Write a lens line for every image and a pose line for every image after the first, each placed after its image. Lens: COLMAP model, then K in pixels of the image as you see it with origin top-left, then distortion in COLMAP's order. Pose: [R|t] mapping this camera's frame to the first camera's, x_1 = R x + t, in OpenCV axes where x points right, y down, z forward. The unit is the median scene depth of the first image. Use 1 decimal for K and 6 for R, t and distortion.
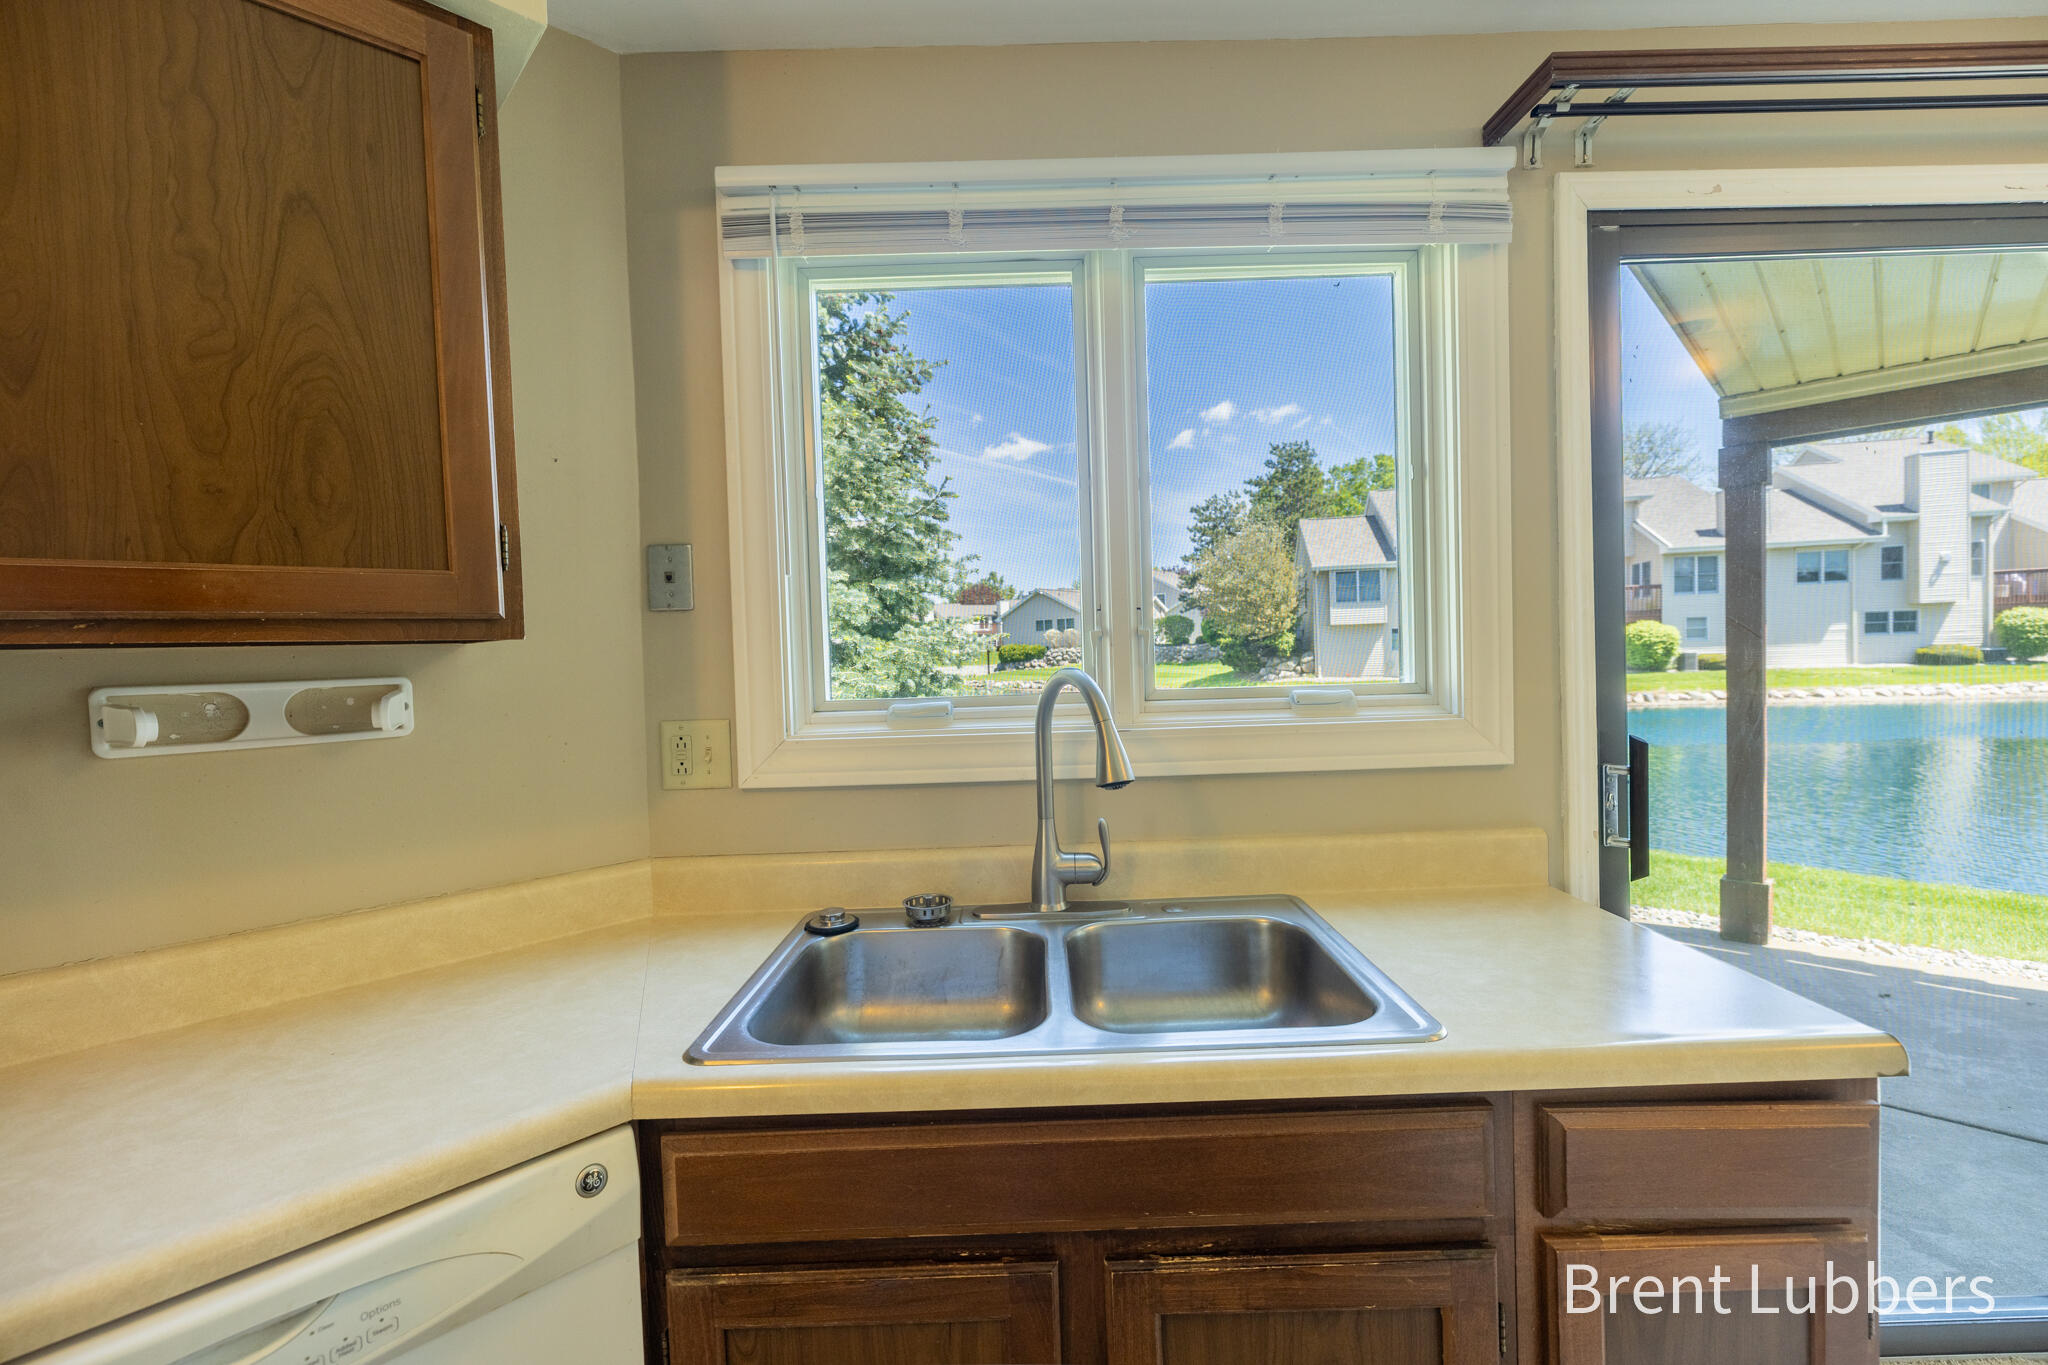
lens RADIAL K [[857.7, 0, 1026.8], [0, 857.7, 683.3], [0, 0, 1]] dist [0.001531, -0.000539]
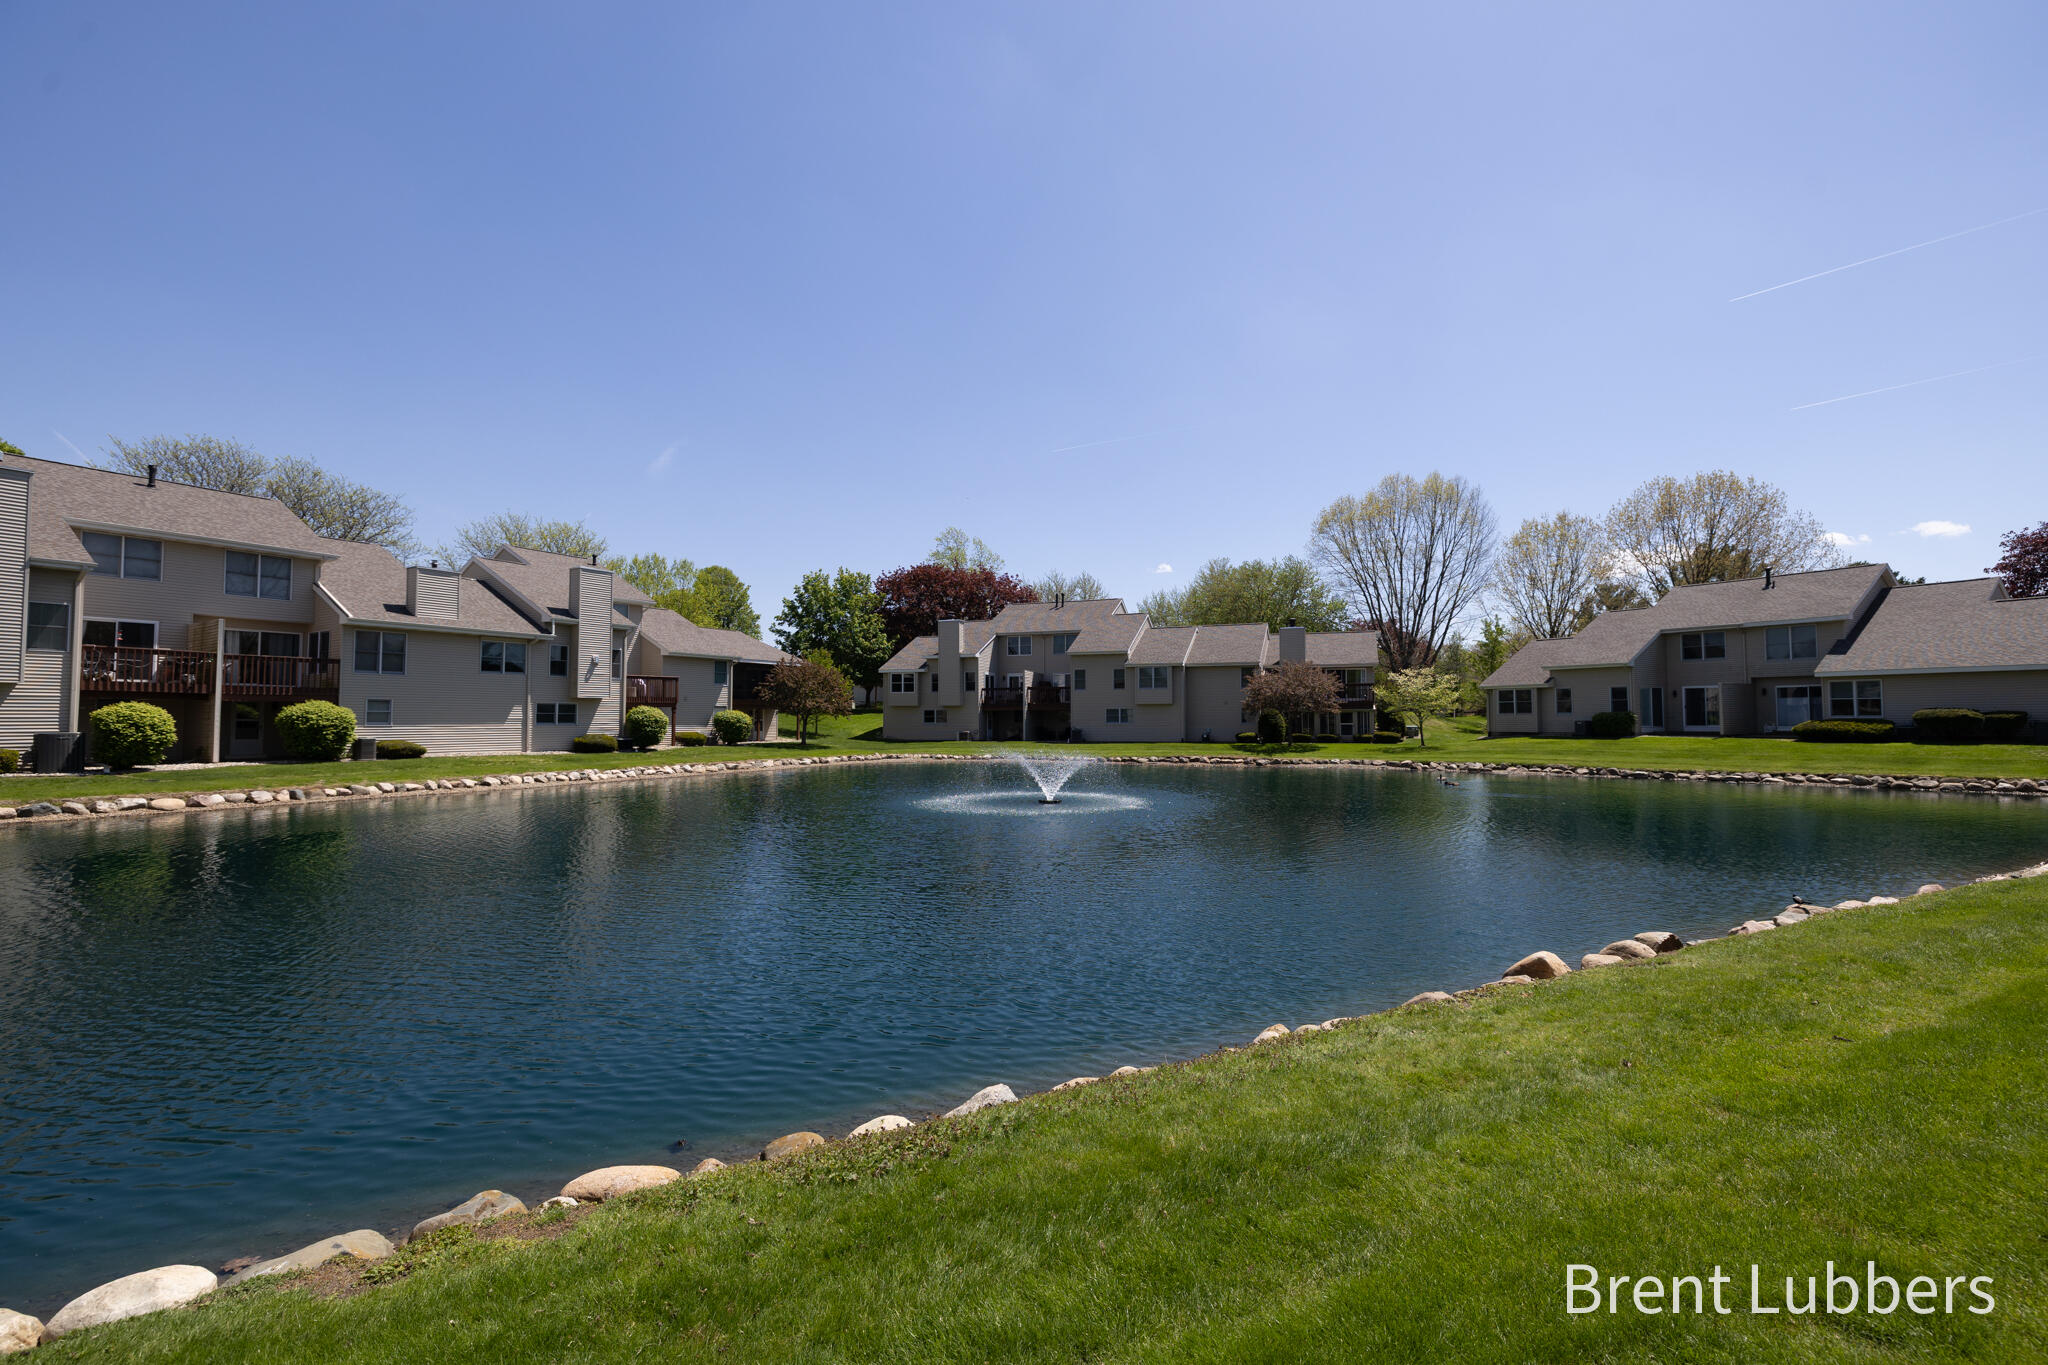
lens RADIAL K [[857.7, 0, 1028.6], [0, 857.7, 681.6], [0, 0, 1]] dist [0.001531, -0.000539]
pose [[0.309794, 0.075709, 0.947785, 0.149471], [0.020000, 0.996085, -0.086104, -0.005083], [-0.950593, 0.045630, 0.307067, 0.083810]]
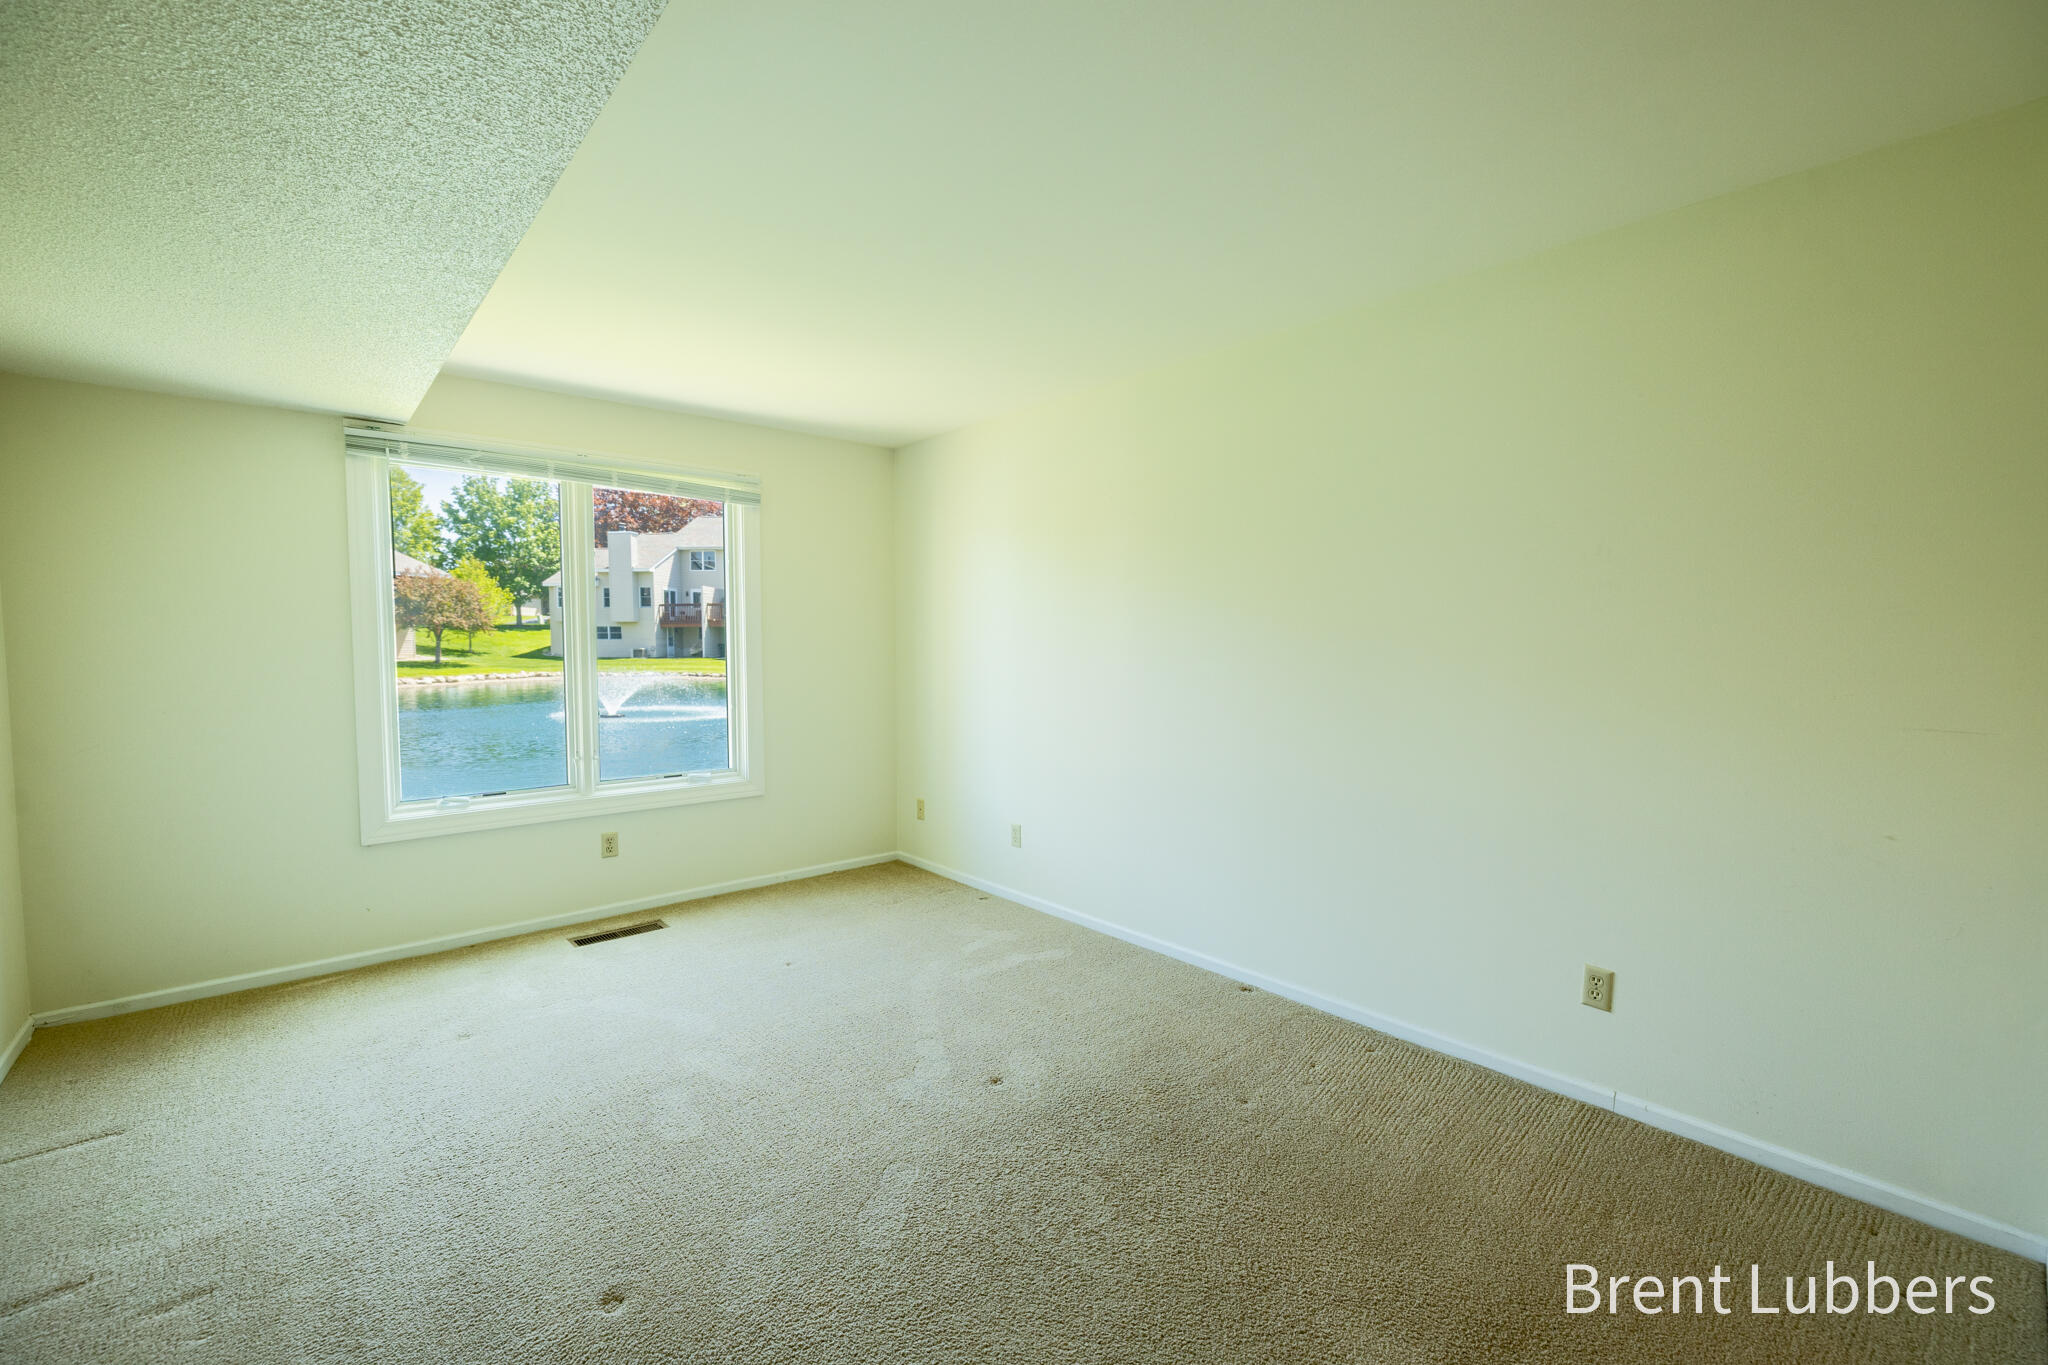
lens RADIAL K [[857.7, 0, 1030.8], [0, 857.7, 692.3], [0, 0, 1]] dist [0.001531, -0.000539]
pose [[0.057170, -0.030216, 0.997907, 0.117541], [0.027006, 0.999223, 0.028709, 0.001785], [-0.997999, 0.025308, 0.057941, -0.120987]]
